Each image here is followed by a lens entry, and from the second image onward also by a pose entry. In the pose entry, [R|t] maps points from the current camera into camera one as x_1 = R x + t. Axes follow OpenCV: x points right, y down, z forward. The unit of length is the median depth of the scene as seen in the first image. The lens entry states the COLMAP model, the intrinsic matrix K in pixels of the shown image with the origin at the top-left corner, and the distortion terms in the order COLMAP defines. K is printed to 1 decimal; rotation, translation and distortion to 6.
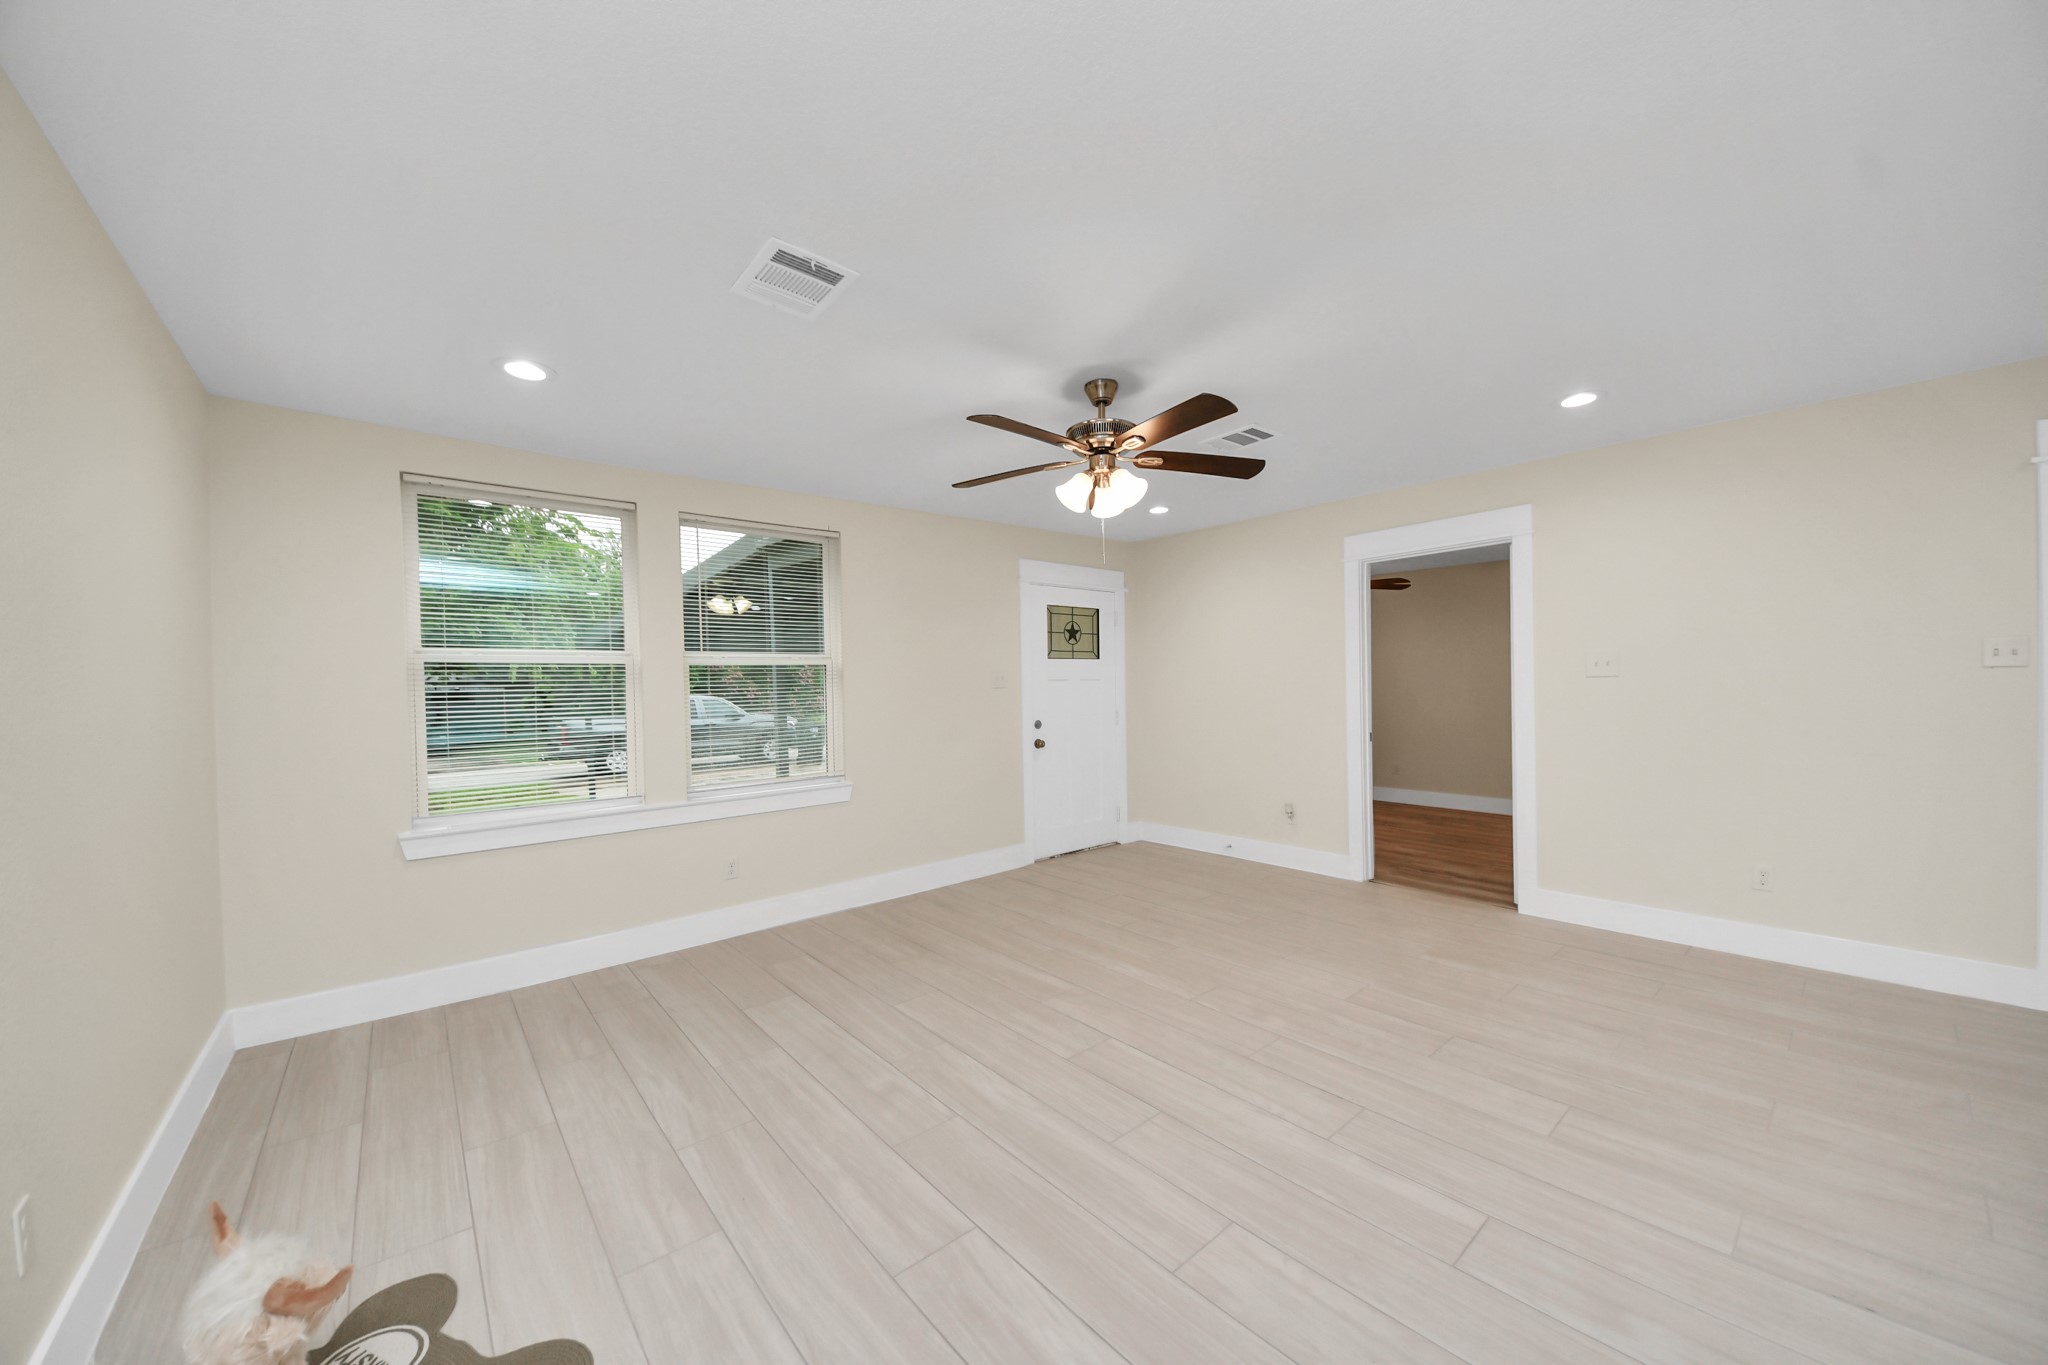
lens RADIAL K [[723.6, 0, 1022.5], [0, 723.6, 694.1], [0, 0, 1]] dist [0.035014, -0.023279]
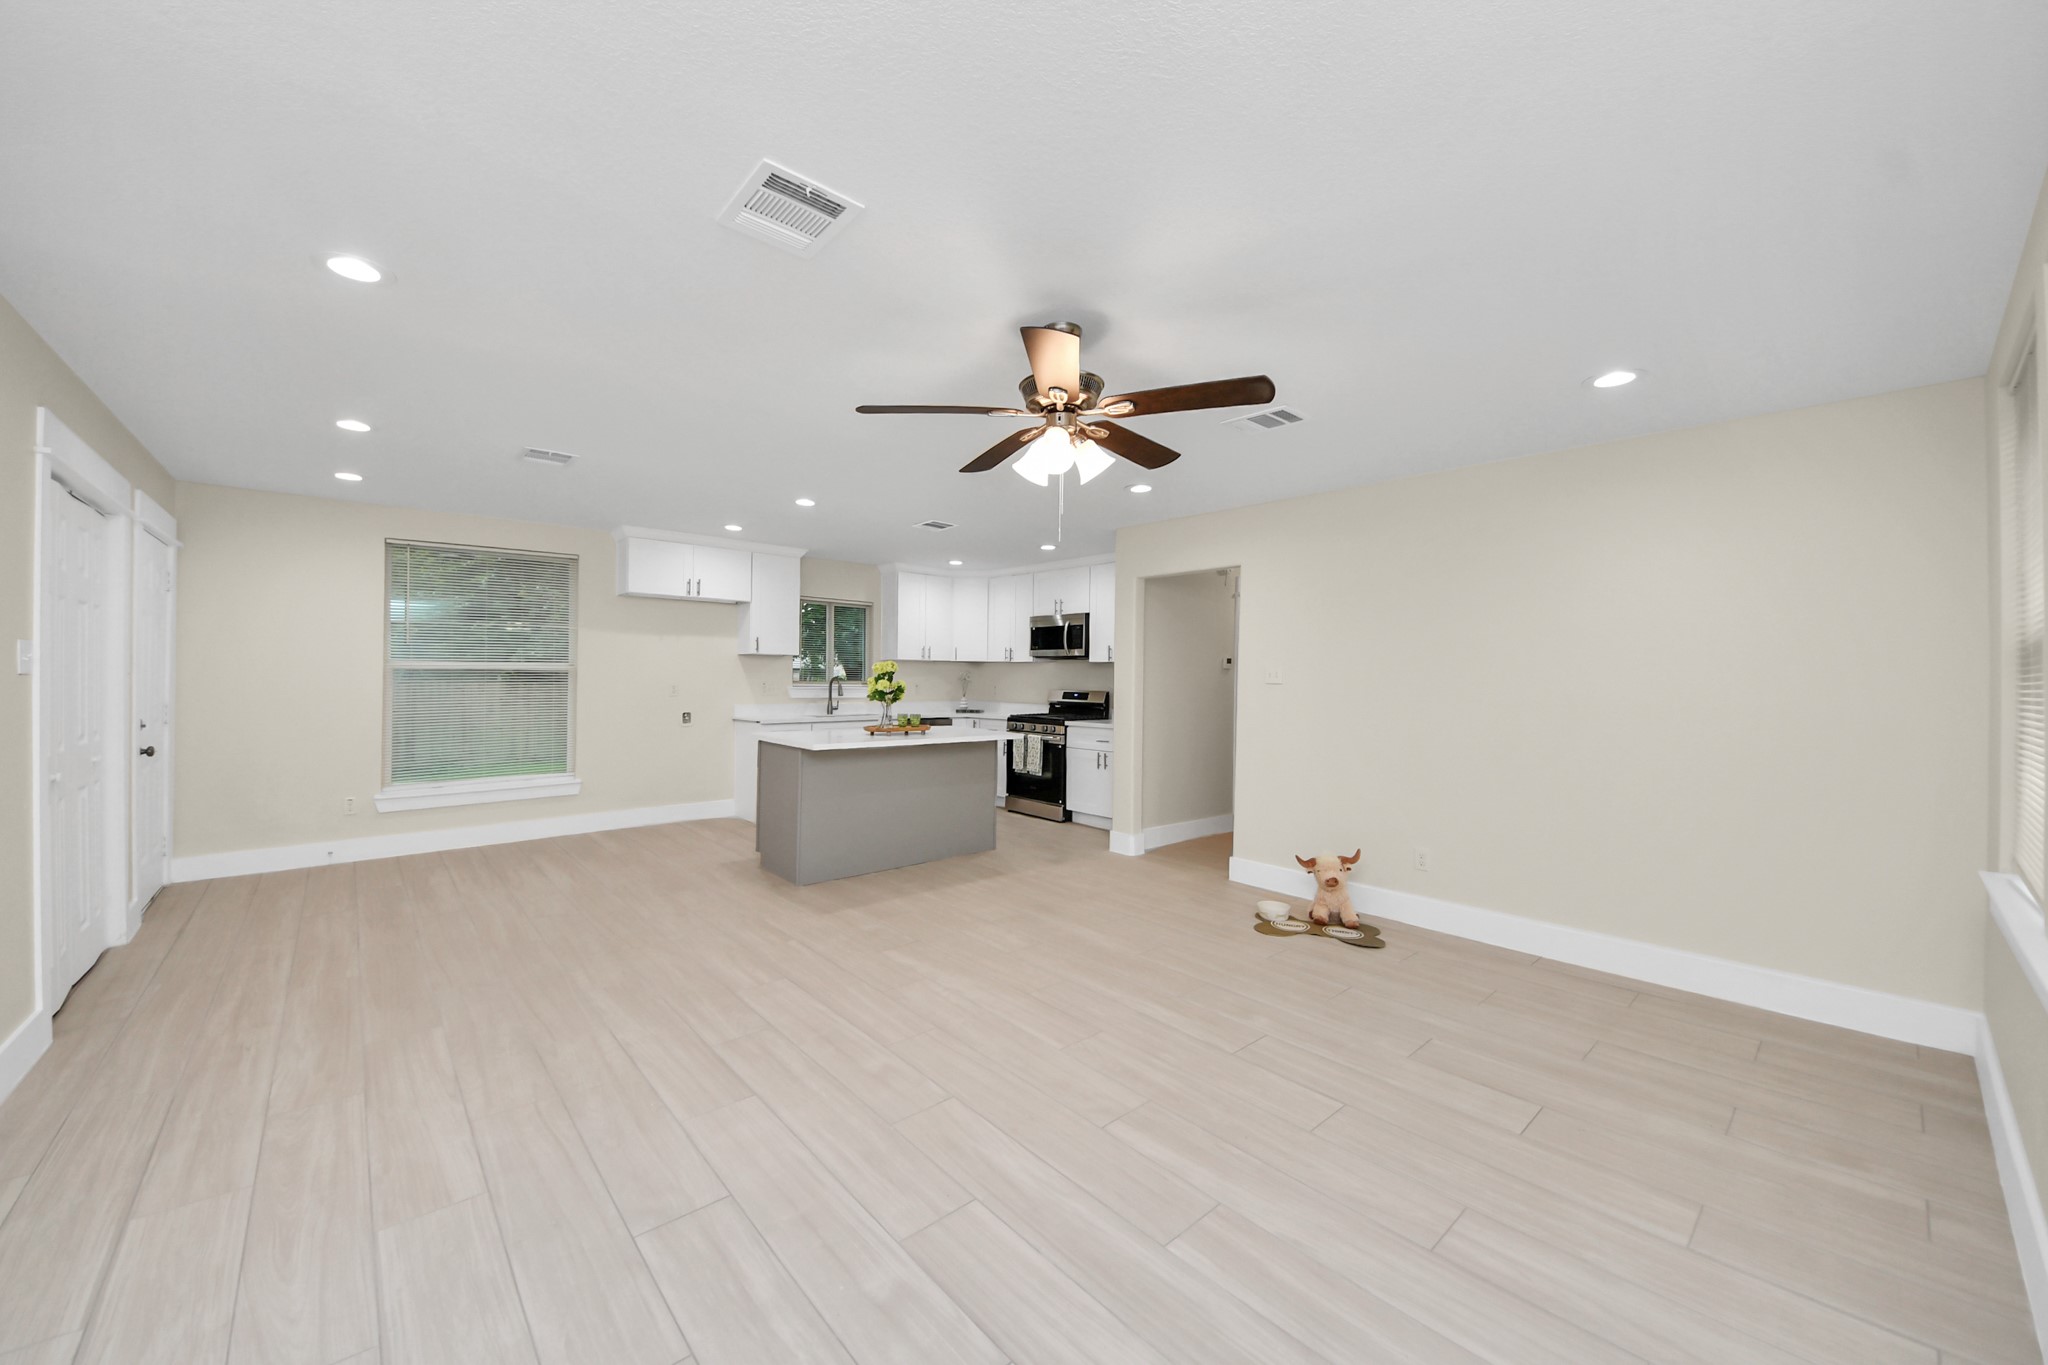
lens RADIAL K [[752.2, 0, 1003.9], [0, 752.2, 676.3], [0, 0, 1]] dist [0.054692, -0.034758]
pose [[-0.999917, 0.010635, -0.007285, 0.123004], [0.010635, 0.999943, 0.000003, -0.015399], [0.007285, -0.000075, -0.999973, 1.241153]]
